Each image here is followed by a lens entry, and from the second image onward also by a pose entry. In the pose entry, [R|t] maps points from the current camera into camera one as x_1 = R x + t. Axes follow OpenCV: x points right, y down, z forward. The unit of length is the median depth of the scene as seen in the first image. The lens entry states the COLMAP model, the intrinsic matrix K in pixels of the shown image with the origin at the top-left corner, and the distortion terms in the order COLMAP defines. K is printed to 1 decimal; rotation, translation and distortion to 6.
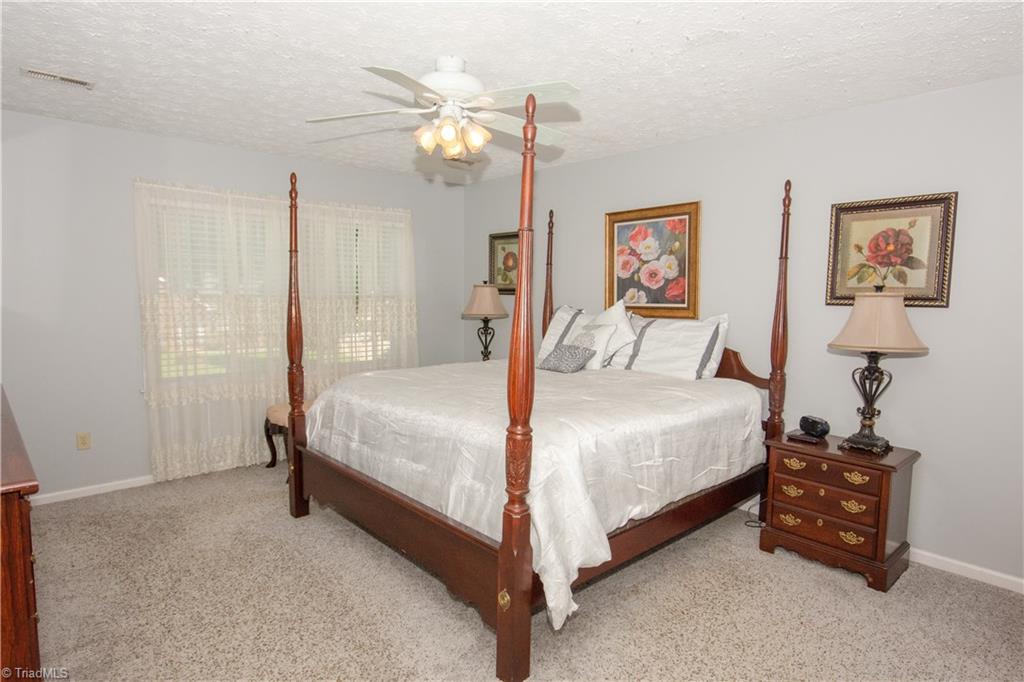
lens RADIAL K [[566.8, 0, 512.6], [0, 566.8, 348.7], [0, 0, 1]] dist [-0.000709, 0.001662]
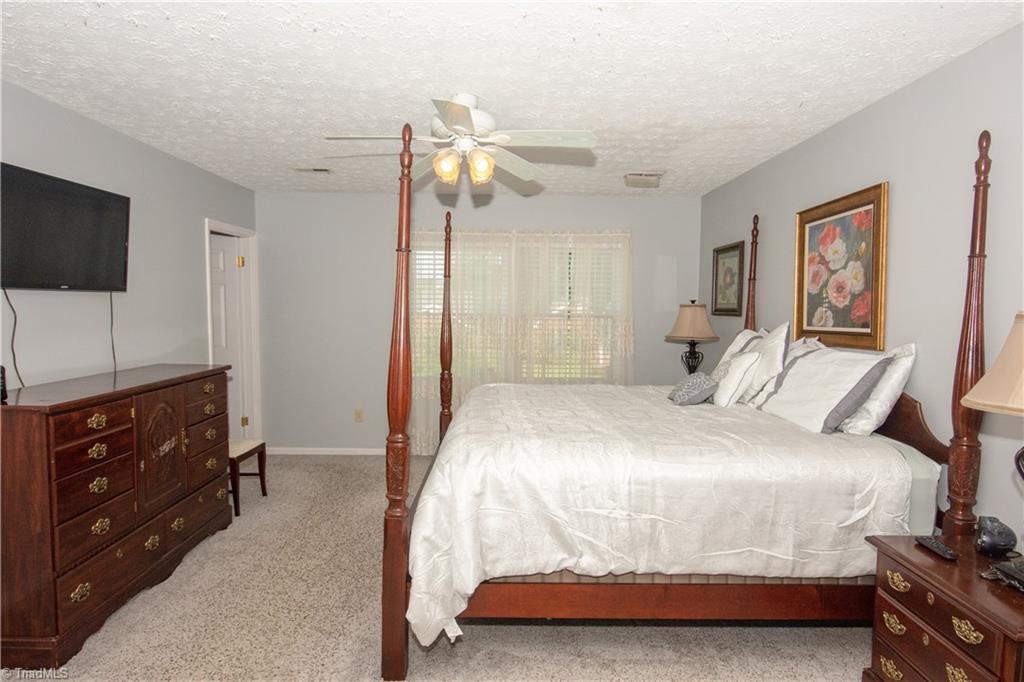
lens RADIAL K [[566.8, 0, 512.6], [0, 566.8, 348.7], [0, 0, 1]] dist [-0.000709, 0.001662]
pose [[0.747051, 0.044818, -0.663254, 0.435352], [-0.070909, 0.997405, -0.012471, -0.012702], [0.660974, 0.056347, 0.748290, 0.171128]]
